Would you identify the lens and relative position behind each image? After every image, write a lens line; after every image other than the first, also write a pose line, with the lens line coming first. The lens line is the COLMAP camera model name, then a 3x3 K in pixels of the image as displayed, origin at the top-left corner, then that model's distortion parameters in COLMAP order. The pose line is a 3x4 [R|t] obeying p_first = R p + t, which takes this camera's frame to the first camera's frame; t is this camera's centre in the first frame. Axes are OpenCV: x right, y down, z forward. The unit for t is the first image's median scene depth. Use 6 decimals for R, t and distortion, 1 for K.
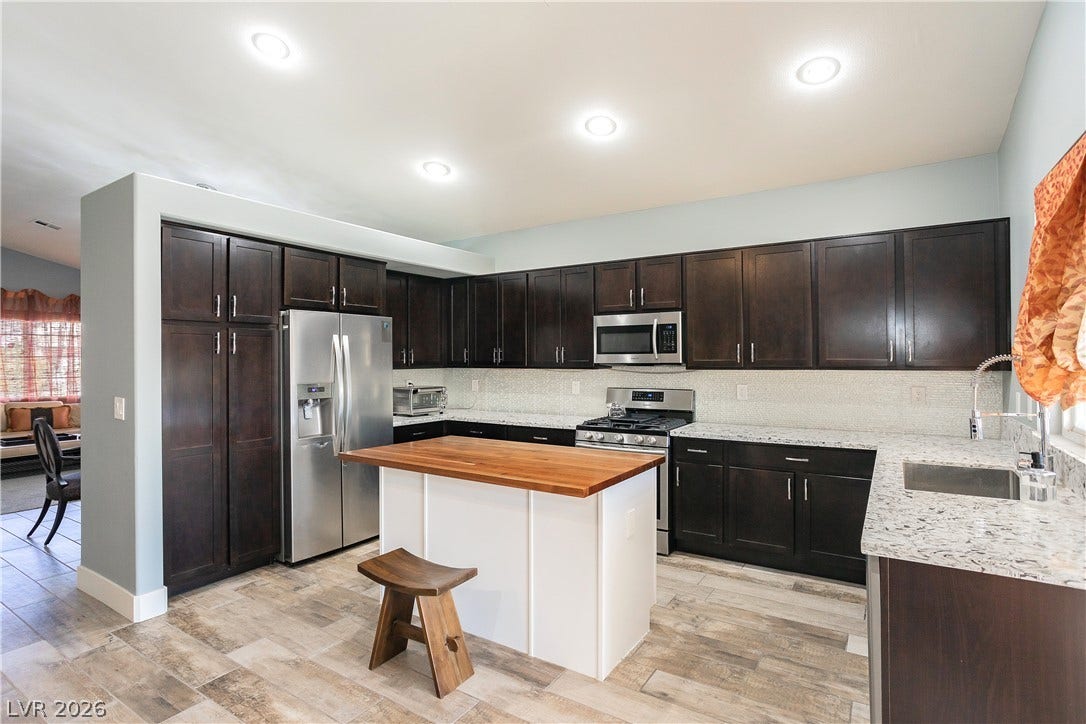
lens RADIAL K [[540.7, 0, 568.7], [0, 540.7, 358.9], [0, 0, 1]] dist [-0.053015, 0.031024]
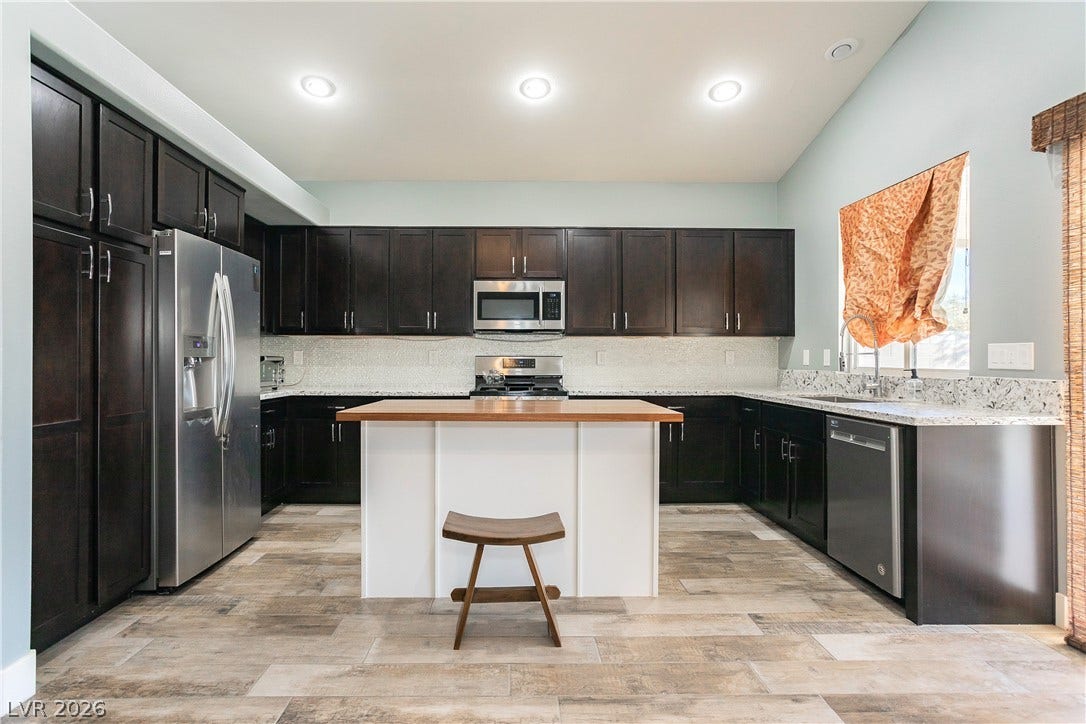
lens RADIAL K [[540.7, 0, 568.7], [0, 540.7, 358.9], [0, 0, 1]] dist [-0.053015, 0.031024]
pose [[0.835097, -0.002359, 0.550097, -0.455643], [-0.001280, 0.999980, 0.006231, 0.072515], [-0.550101, -0.005908, 0.835077, 0.121178]]
